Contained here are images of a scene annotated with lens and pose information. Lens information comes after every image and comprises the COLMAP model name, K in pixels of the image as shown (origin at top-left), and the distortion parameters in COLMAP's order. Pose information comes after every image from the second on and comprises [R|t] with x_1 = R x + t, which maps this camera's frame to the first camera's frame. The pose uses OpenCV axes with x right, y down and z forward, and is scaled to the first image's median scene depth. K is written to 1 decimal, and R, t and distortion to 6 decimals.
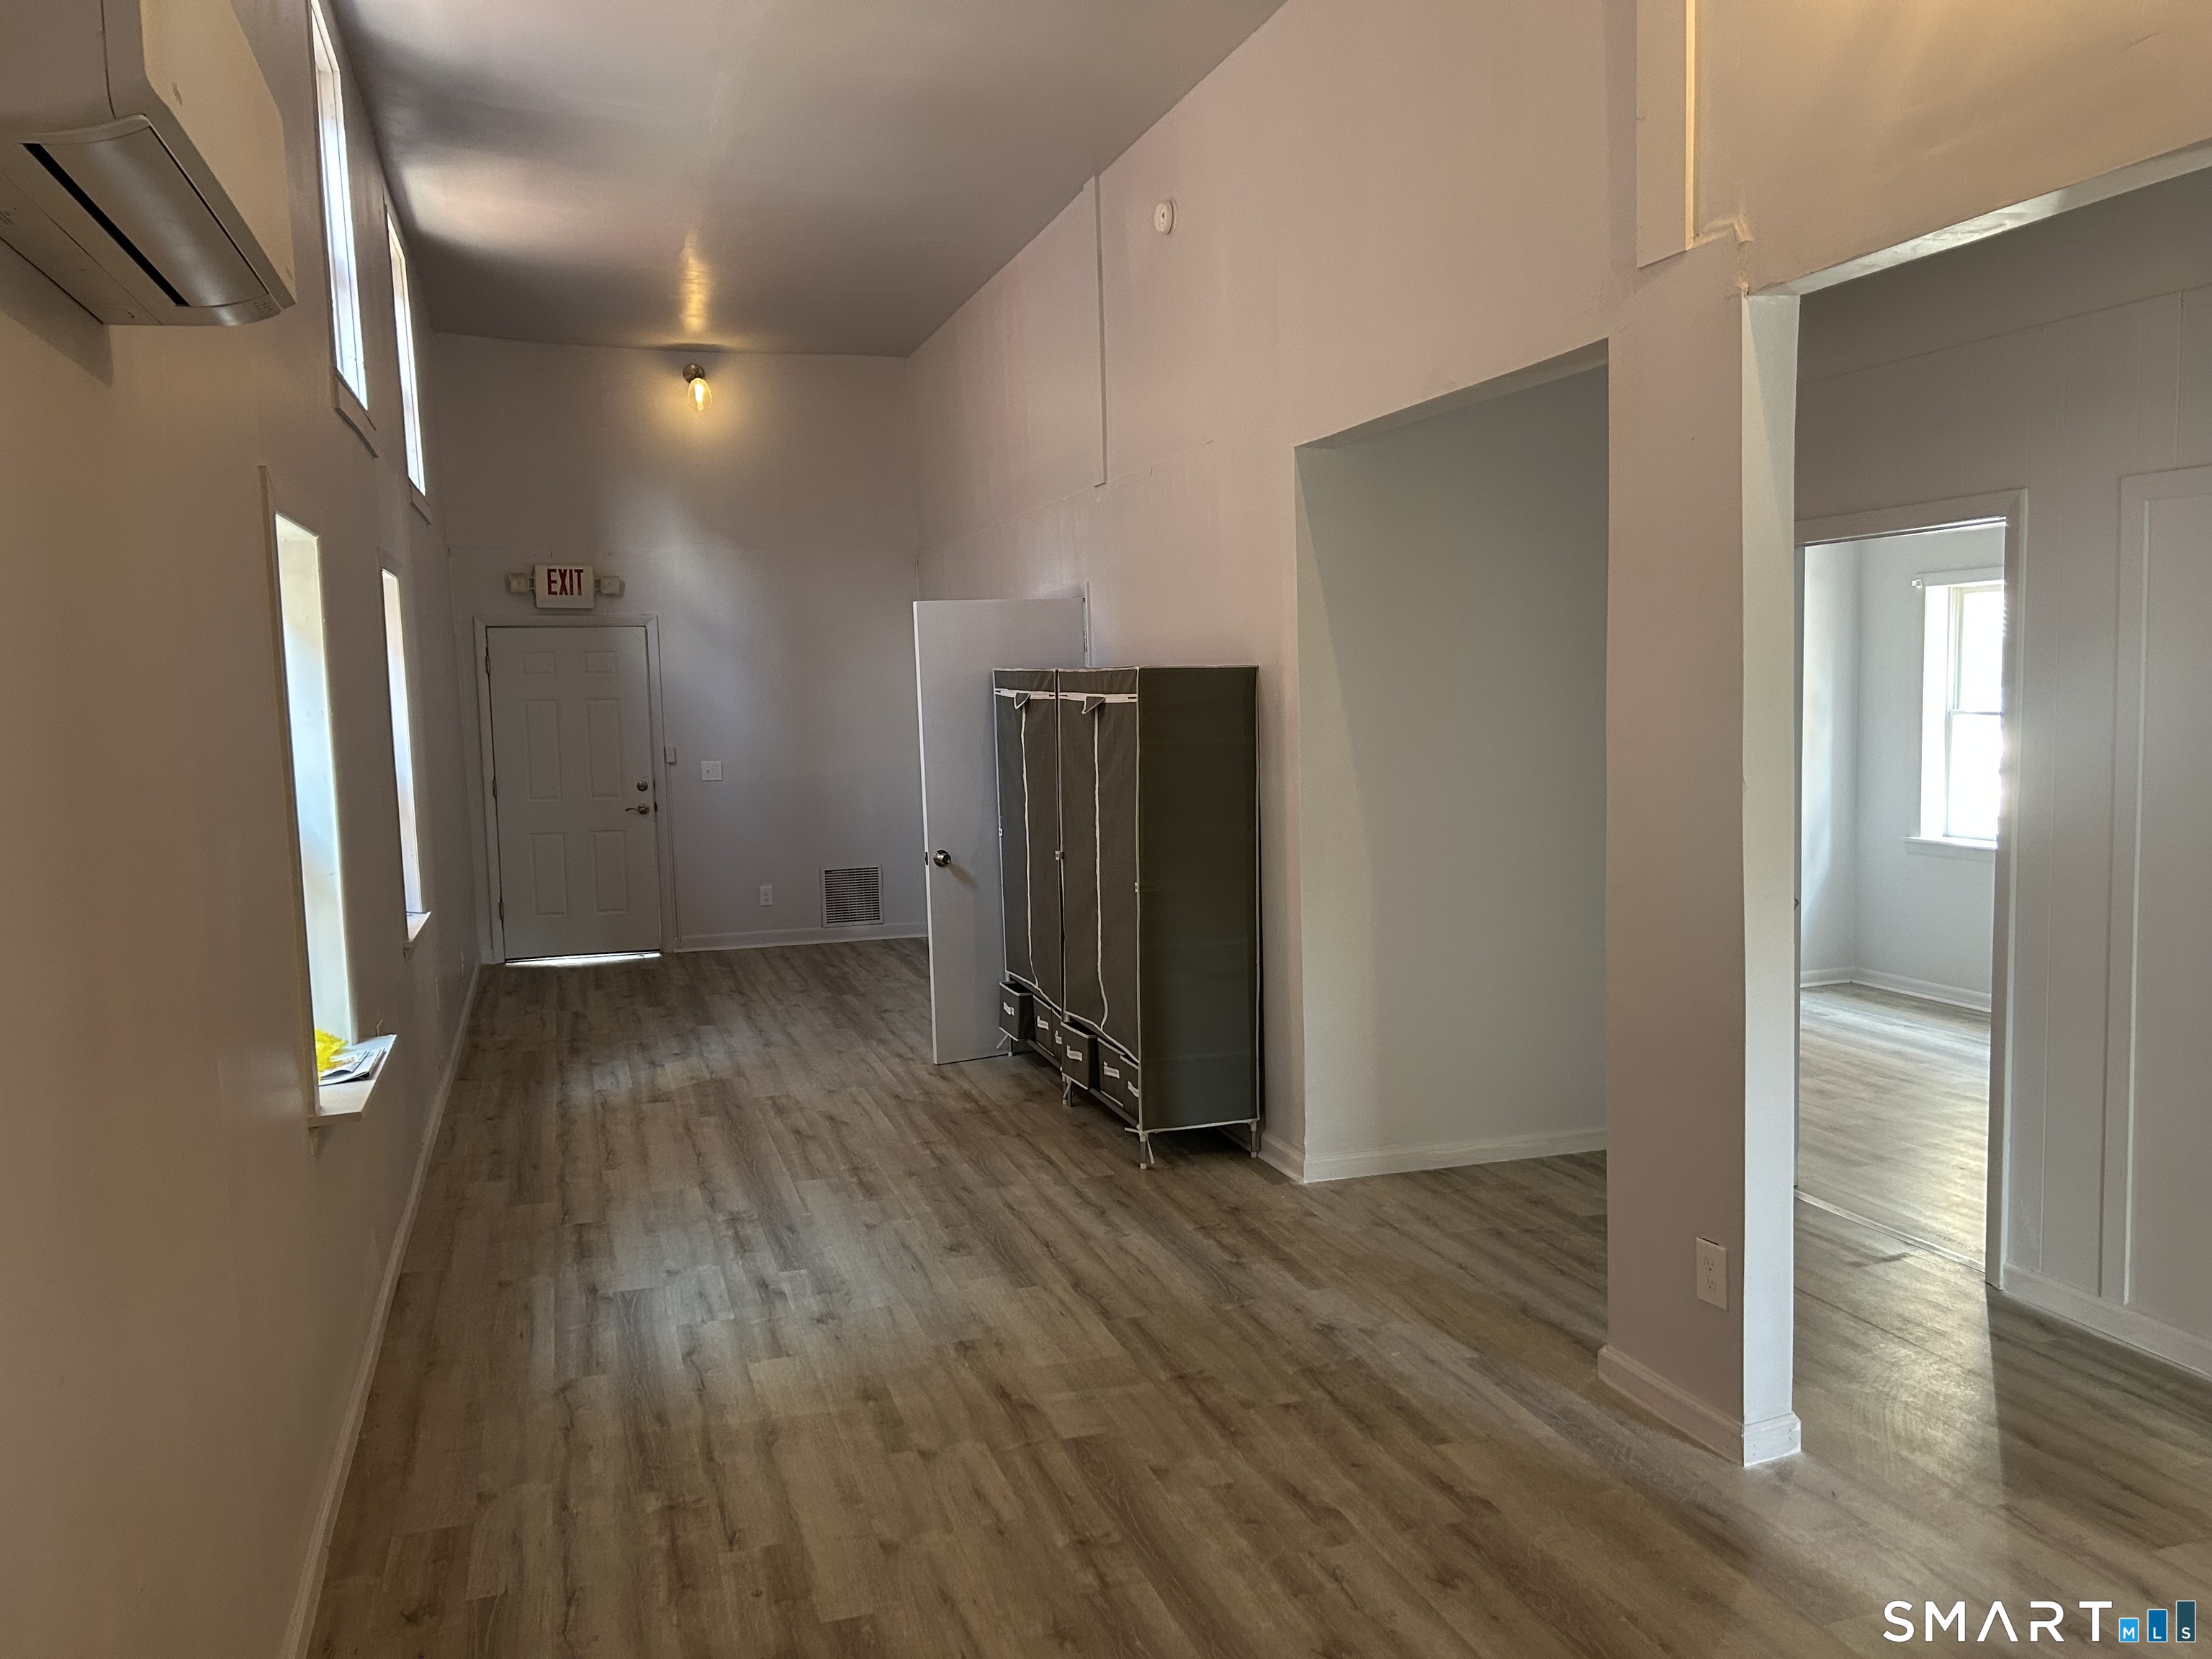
lens RADIAL K [[1663.8, 0, 1129.7], [0, 1663.8, 819.4], [0, 0, 1]] dist [0.048589, -0.010722]
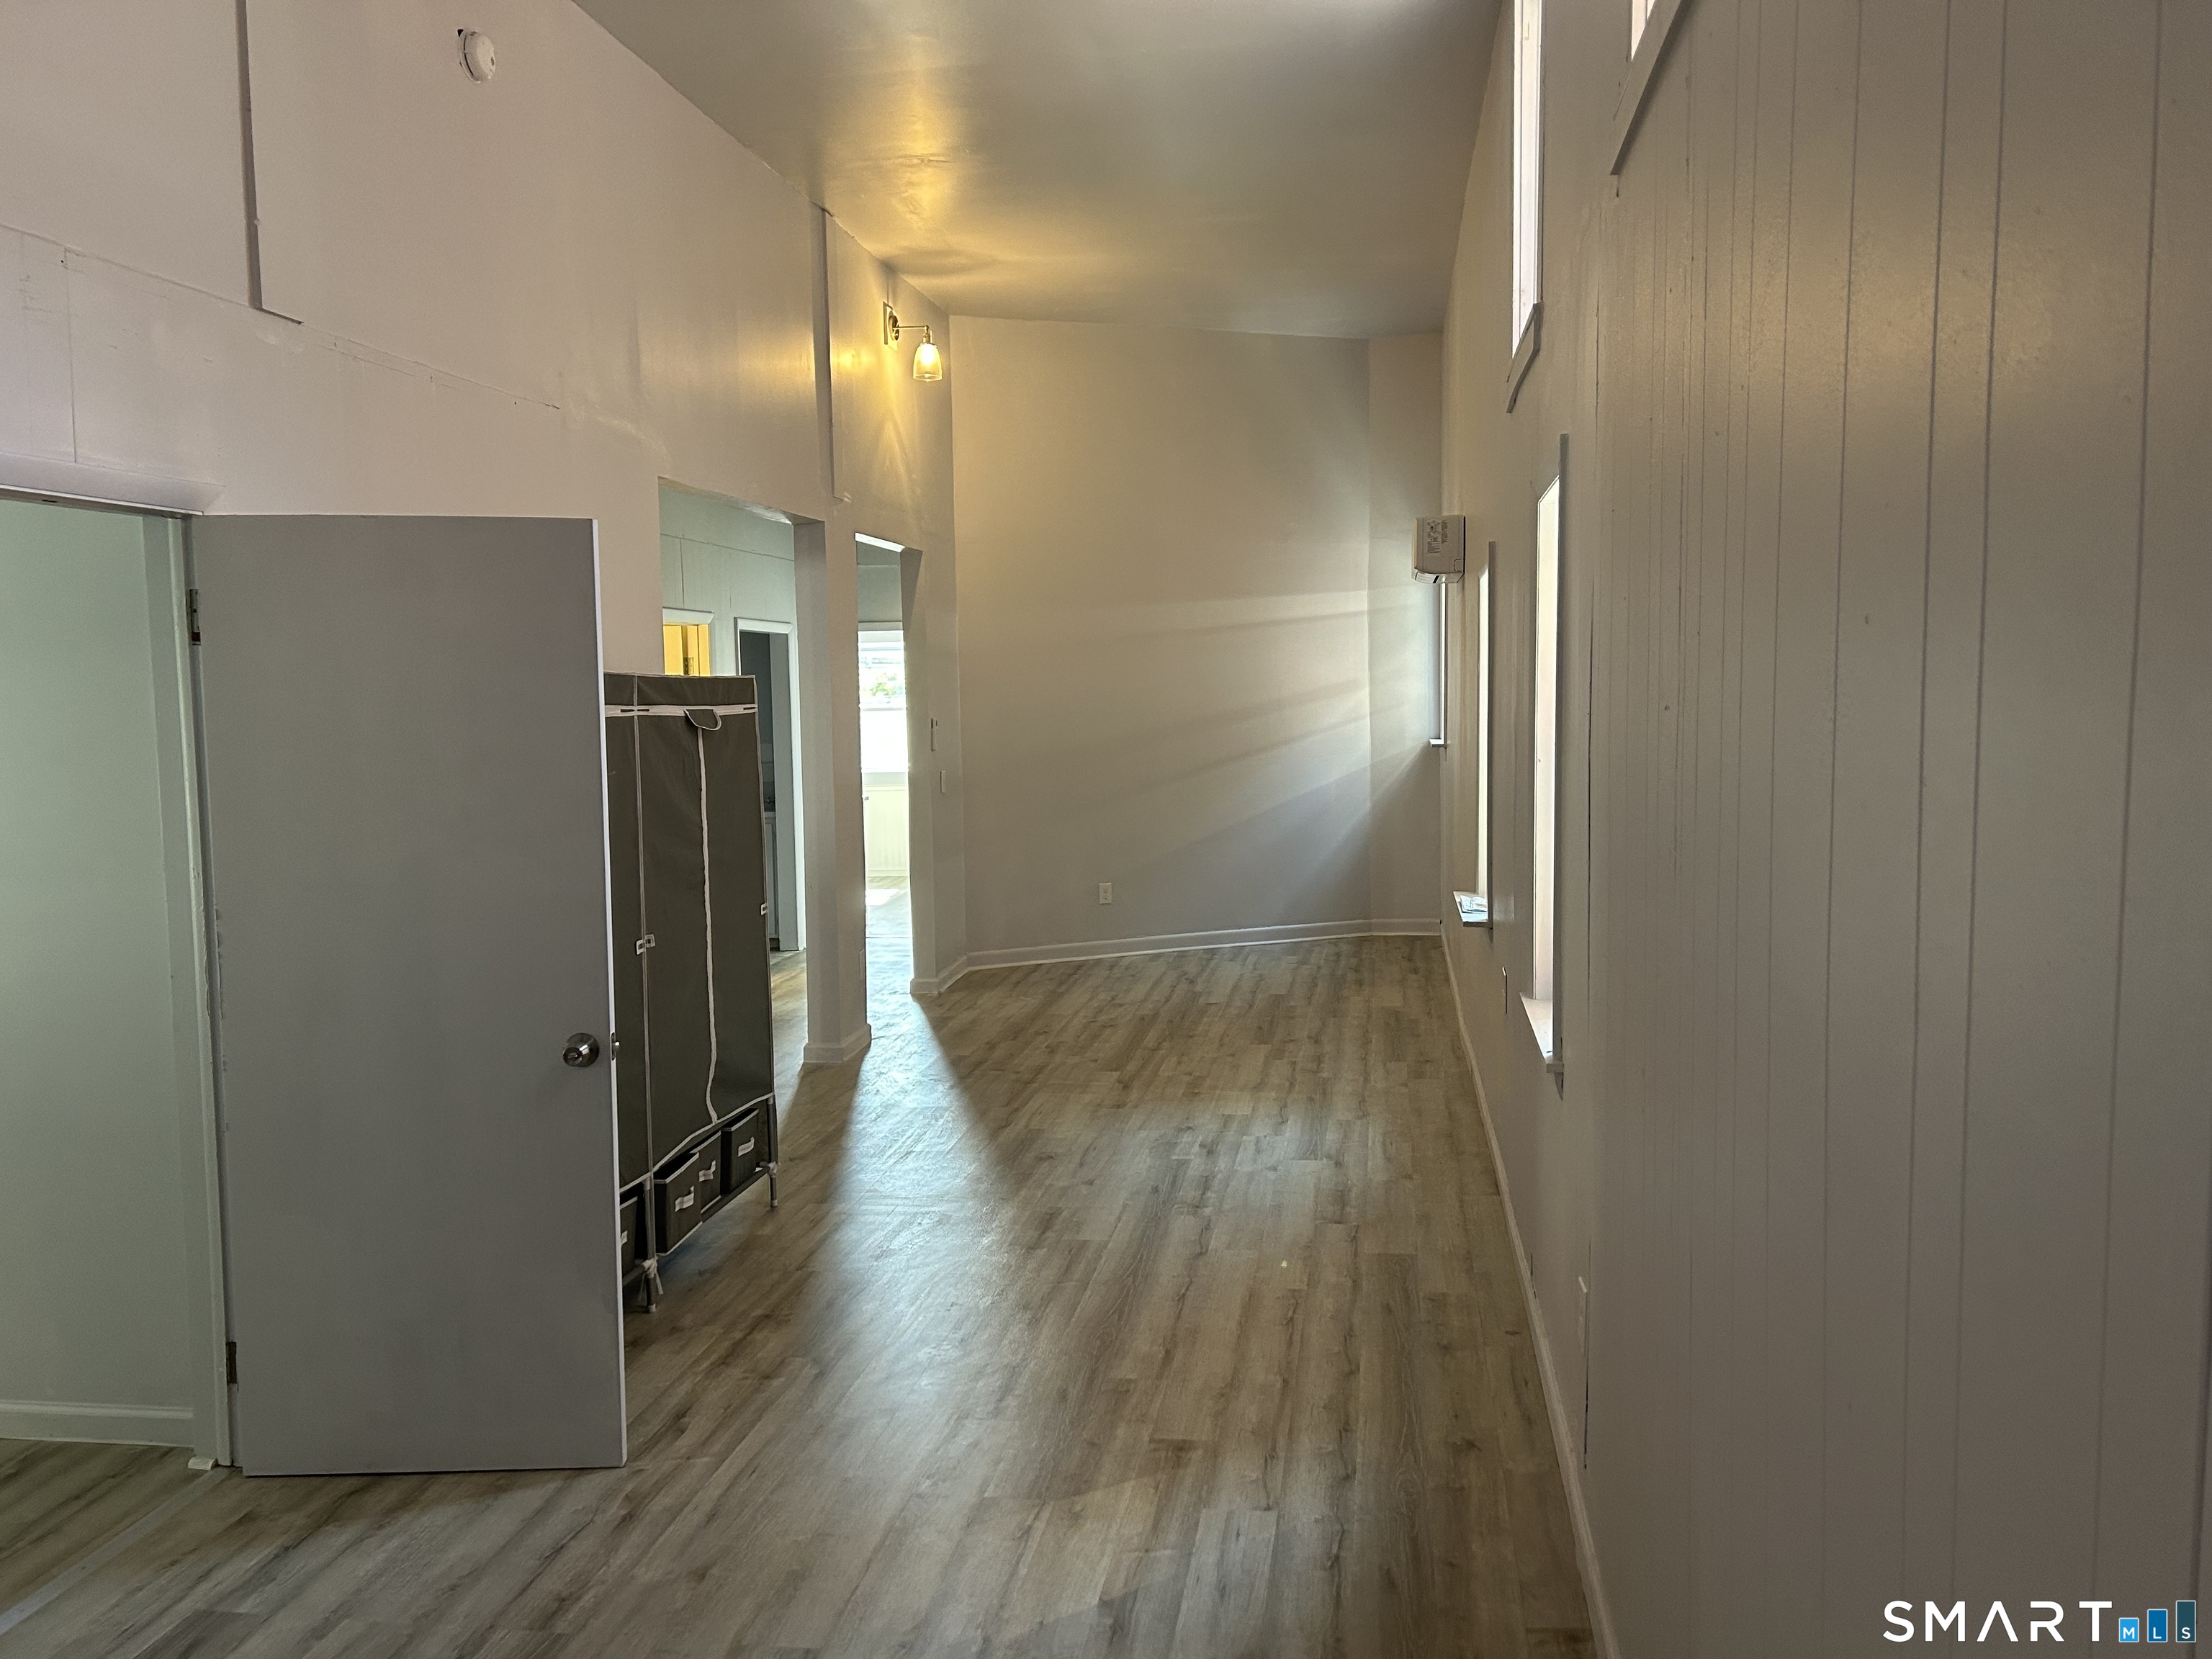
lens RADIAL K [[1663.8, 0, 1116.2], [0, 1663.8, 834.7], [0, 0, 1]] dist [0.048589, -0.010722]
pose [[-0.881639, 0.000872, 0.471923, -0.680183], [0.084272, 0.984216, 0.155619, -0.143841], [-0.464339, 0.176970, -0.867797, 1.889737]]
